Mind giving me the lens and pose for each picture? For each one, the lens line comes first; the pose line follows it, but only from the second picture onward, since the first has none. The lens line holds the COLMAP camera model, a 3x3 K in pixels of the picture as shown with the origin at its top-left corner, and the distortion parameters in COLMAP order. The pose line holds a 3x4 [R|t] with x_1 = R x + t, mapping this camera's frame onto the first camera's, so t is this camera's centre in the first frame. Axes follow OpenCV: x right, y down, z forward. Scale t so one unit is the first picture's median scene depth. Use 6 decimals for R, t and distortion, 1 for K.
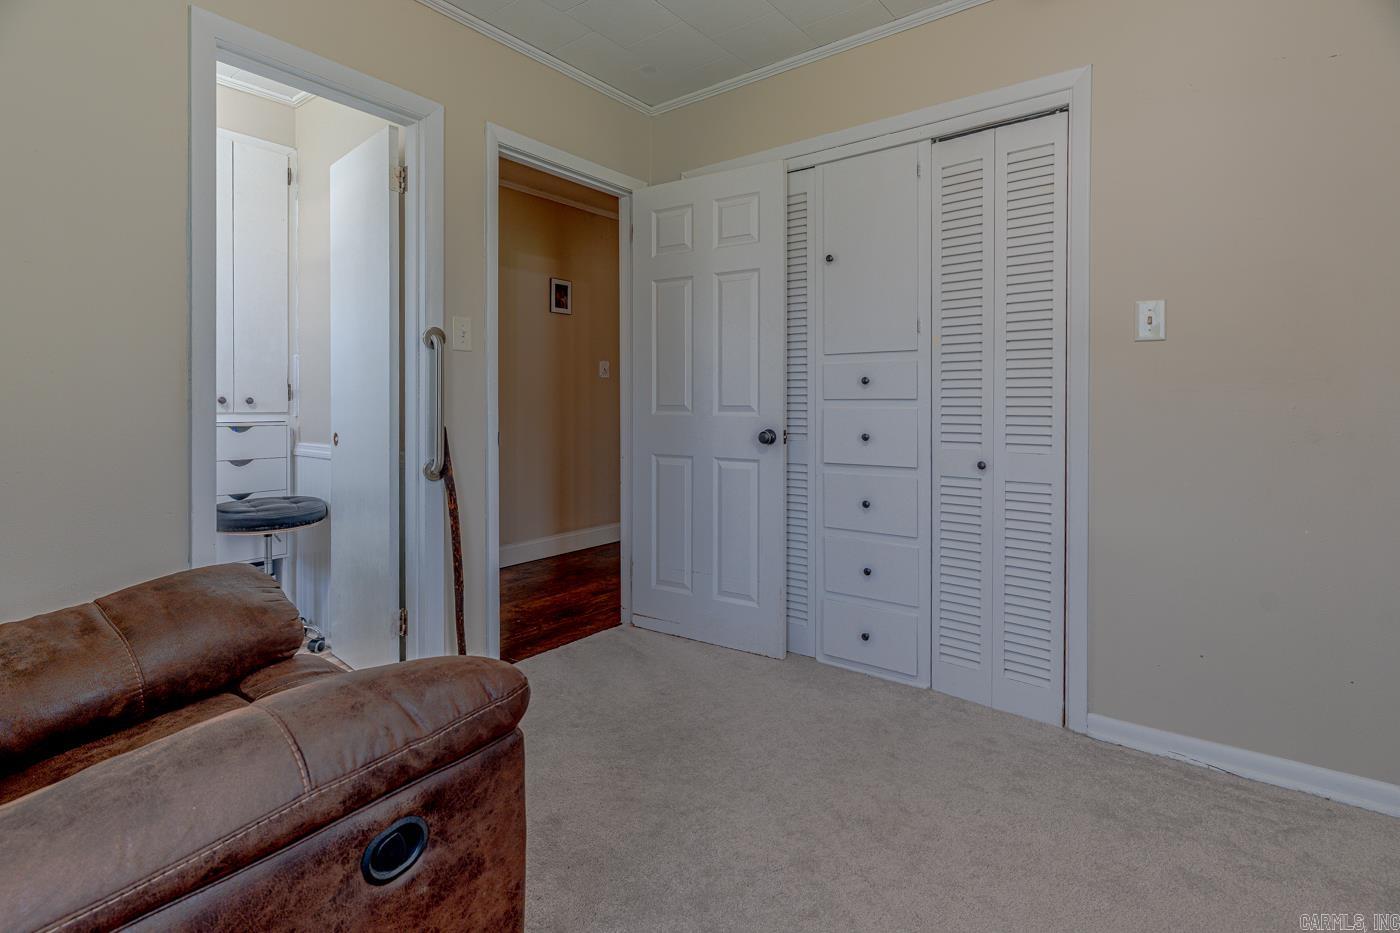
lens RADIAL K [[683.8, 0, 672.8], [0, 683.8, 411.8], [0, 0, 1]] dist [-0.000667, 0.001584]
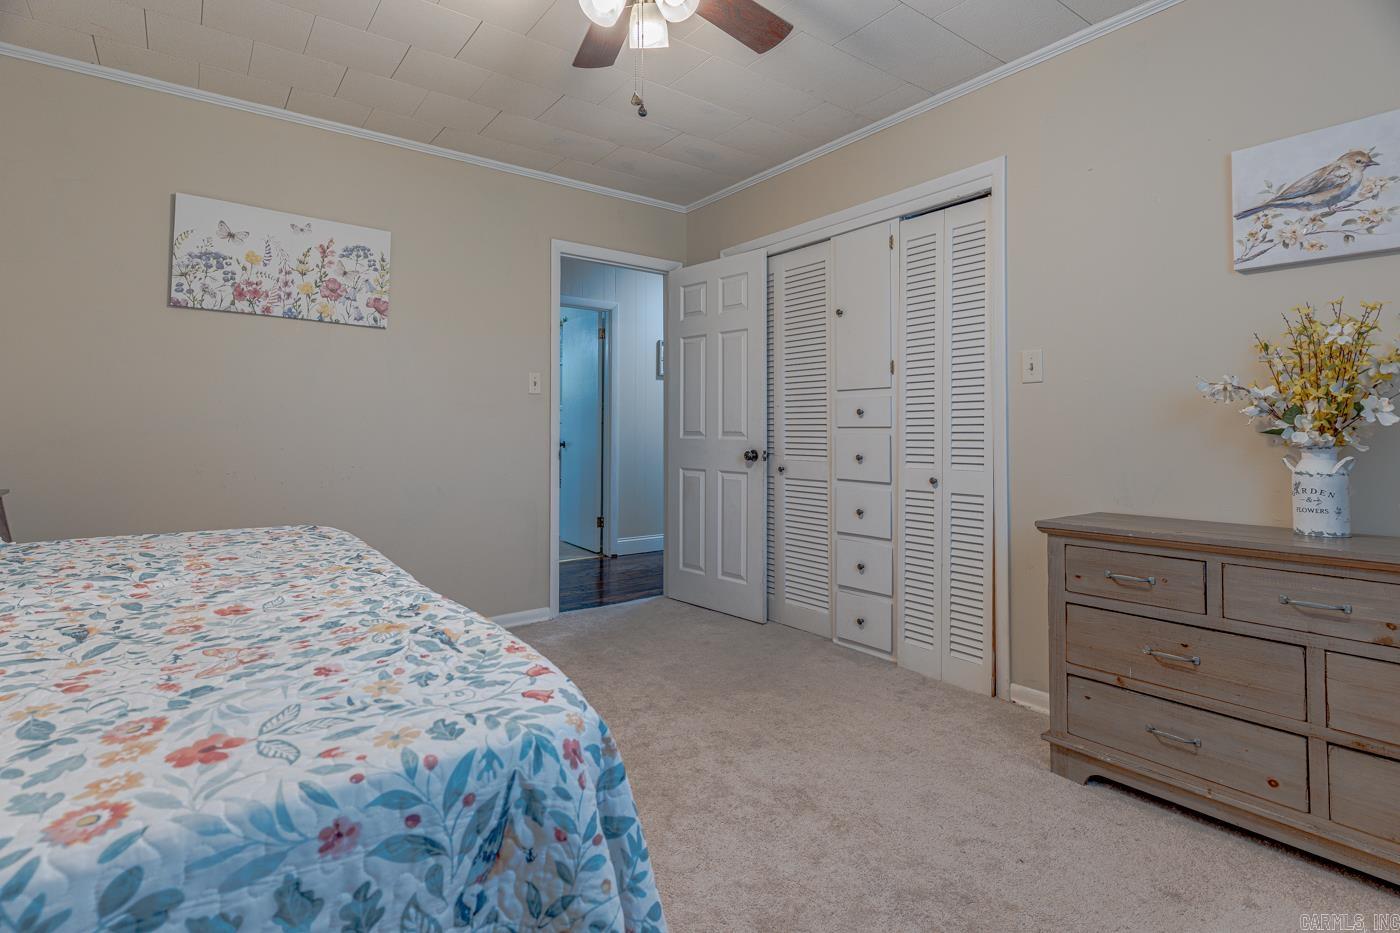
lens RADIAL K [[683.8, 0, 738.8], [0, 683.8, 417.9], [0, 0, 1]] dist [-0.000667, 0.001584]
pose [[0.972782, -0.002374, -0.231709, 0.399702], [-0.004569, 0.999557, -0.029424, 0.002880], [0.231676, 0.029682, 0.972340, -0.278693]]
